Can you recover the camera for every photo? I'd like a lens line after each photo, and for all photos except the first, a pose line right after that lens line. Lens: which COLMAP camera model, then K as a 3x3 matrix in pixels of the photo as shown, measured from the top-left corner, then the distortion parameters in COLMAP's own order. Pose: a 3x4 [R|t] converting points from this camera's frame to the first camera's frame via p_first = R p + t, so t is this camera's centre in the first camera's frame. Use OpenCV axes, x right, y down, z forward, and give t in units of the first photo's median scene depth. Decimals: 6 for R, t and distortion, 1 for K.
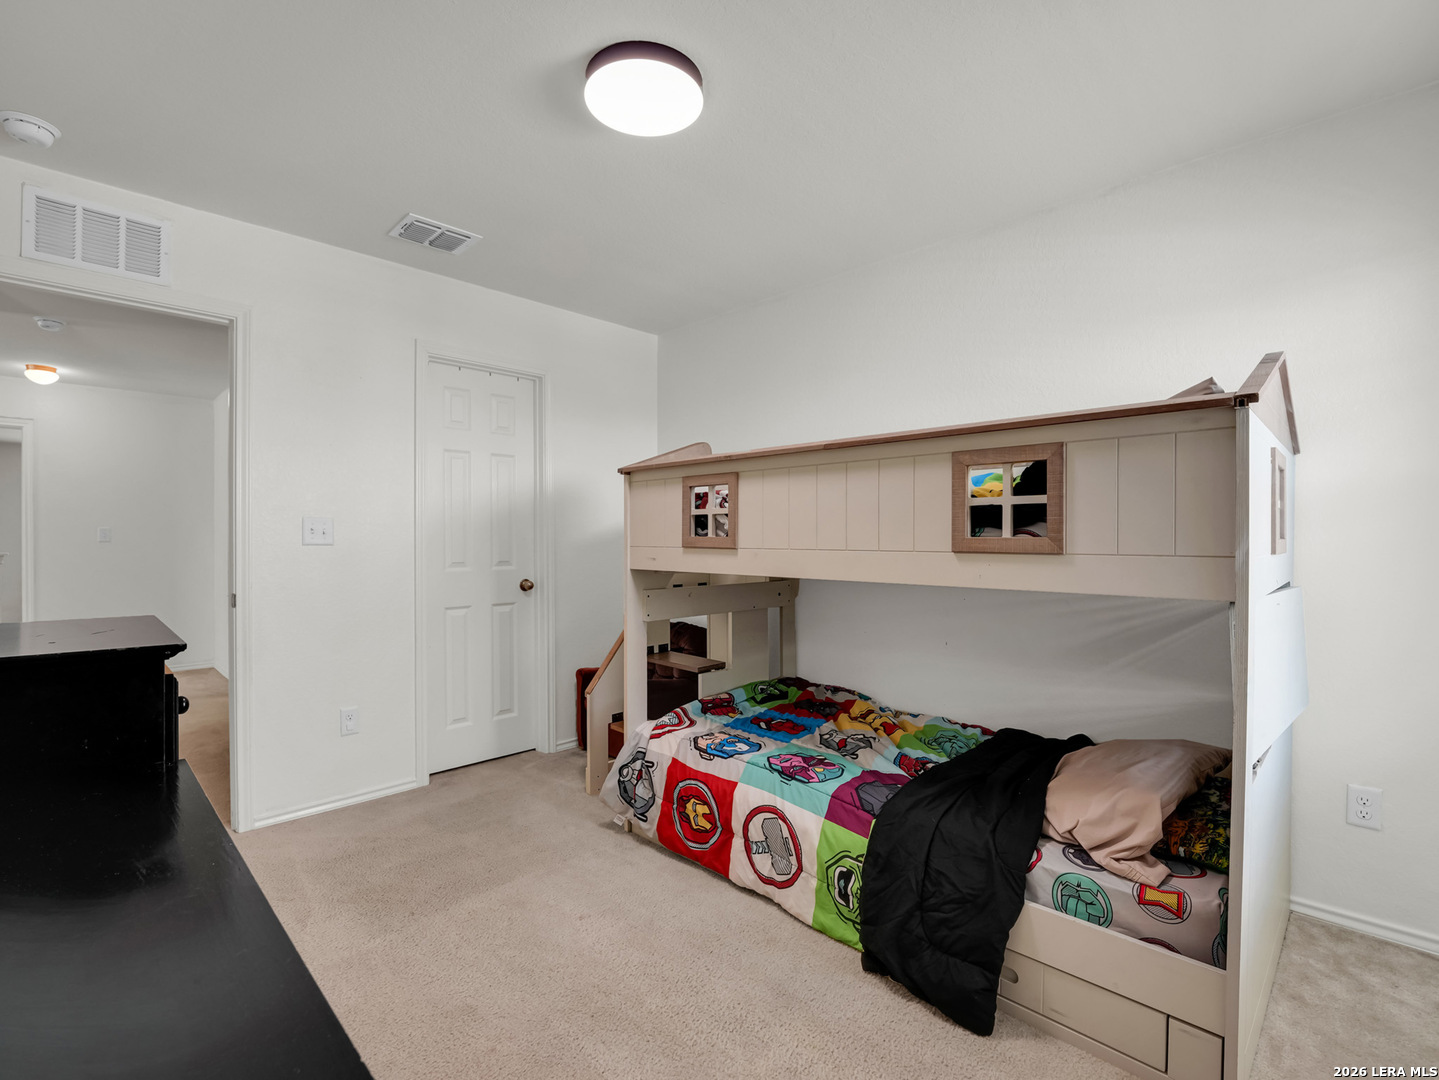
lens RADIAL K [[657.7, 0, 717.5], [0, 657.7, 544.0], [0, 0, 1]] dist [-0.026248, 0.000112]
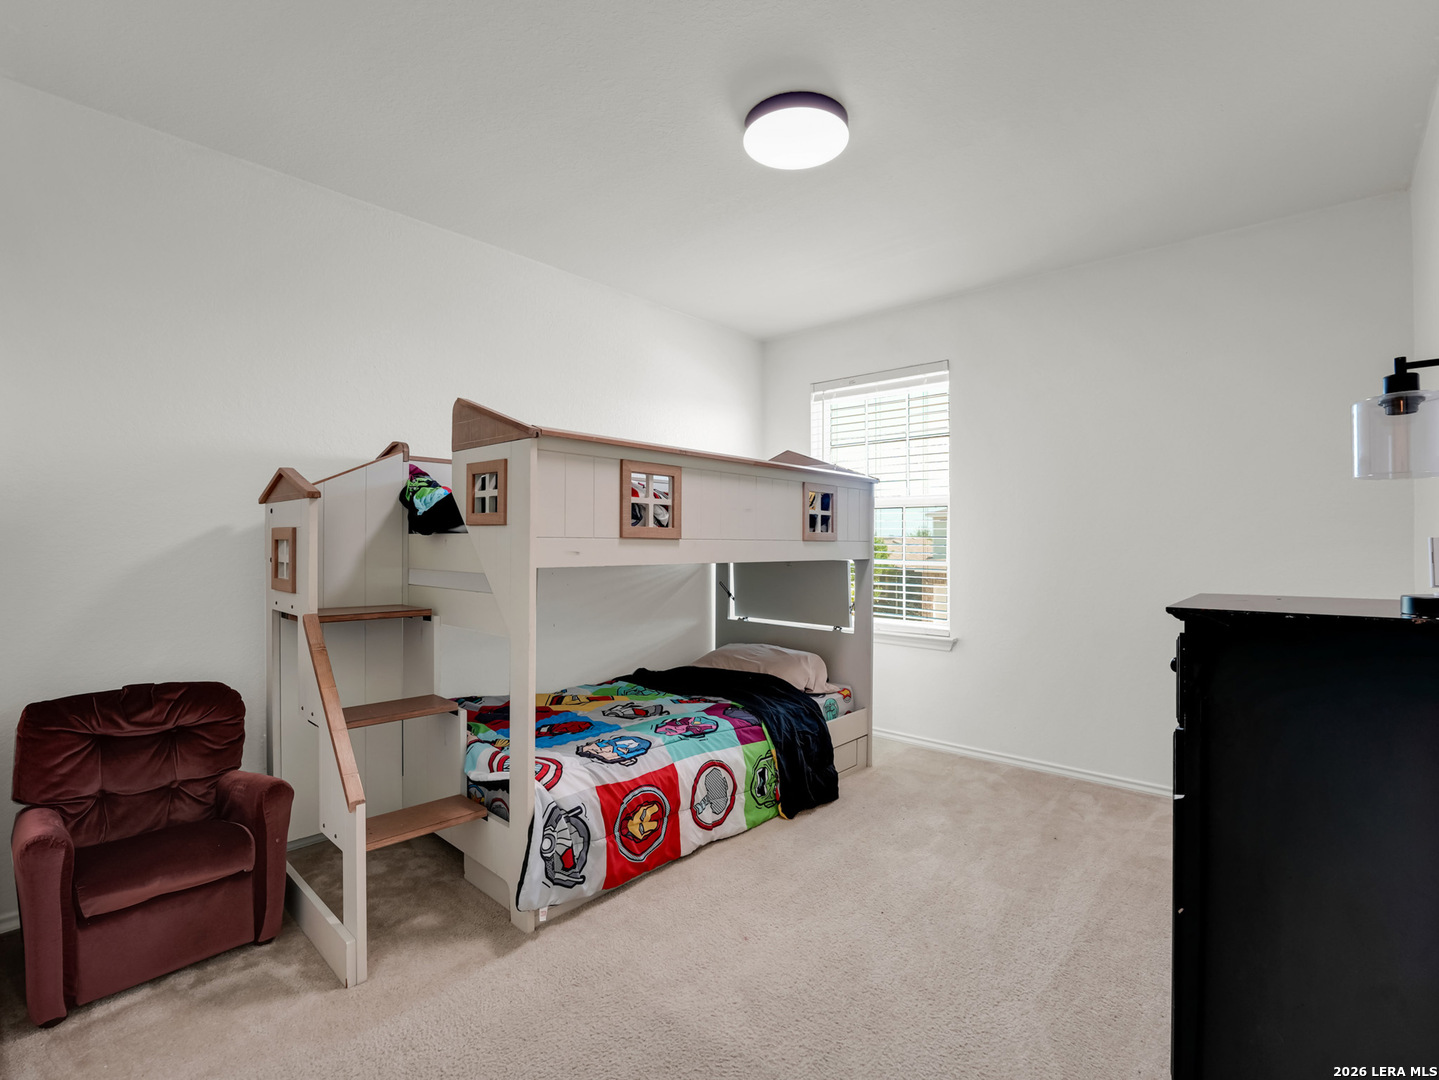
lens RADIAL K [[720.6, 0, 723.8], [0, 720.6, 534.1], [0, 0, 1]] dist [-0.003929, -0.000121]
pose [[-0.065638, -0.005944, 0.997826, -1.140445], [-0.008298, 0.999951, 0.005410, -0.009520], [-0.997809, -0.007925, -0.065684, 1.017523]]
